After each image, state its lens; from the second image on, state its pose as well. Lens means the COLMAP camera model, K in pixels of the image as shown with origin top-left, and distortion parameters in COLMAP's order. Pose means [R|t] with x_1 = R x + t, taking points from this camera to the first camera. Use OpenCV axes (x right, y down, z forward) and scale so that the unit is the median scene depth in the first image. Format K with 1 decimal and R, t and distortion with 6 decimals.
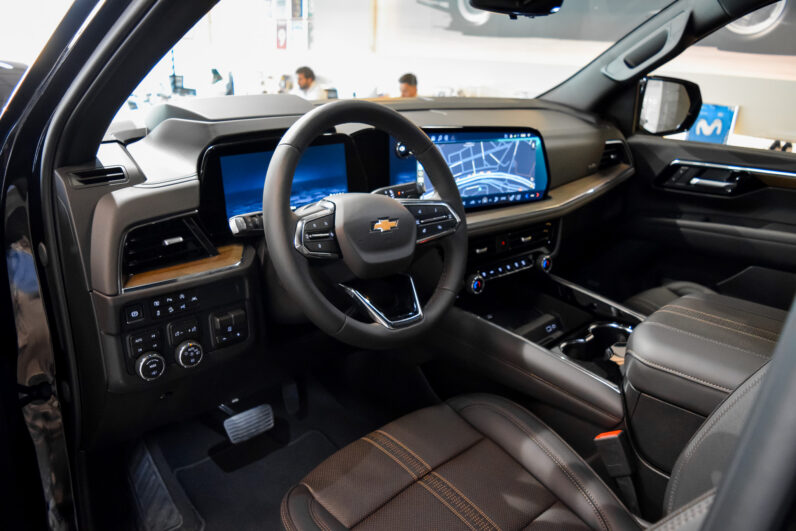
lens RADIAL K [[622.6, 0, 389.6], [0, 622.6, 259.8], [0, 0, 1]] dist [-0.088903, 0.010376]
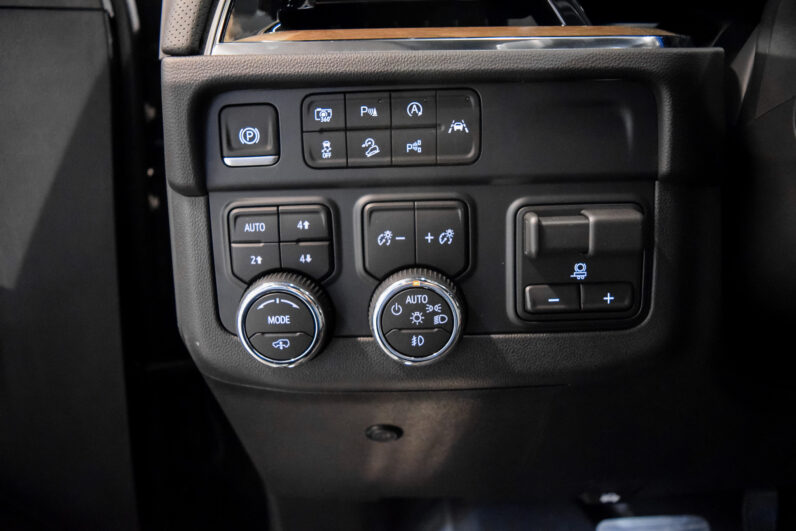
lens RADIAL K [[622.6, 0, 389.6], [0, 622.6, 259.8], [0, 0, 1]] dist [-0.088903, 0.010376]
pose [[0.719173, 0.131986, -0.682180, -0.136189], [-0.173755, 0.984762, 0.007352, 0.126620], [0.672755, 0.113245, 0.731147, 0.775118]]
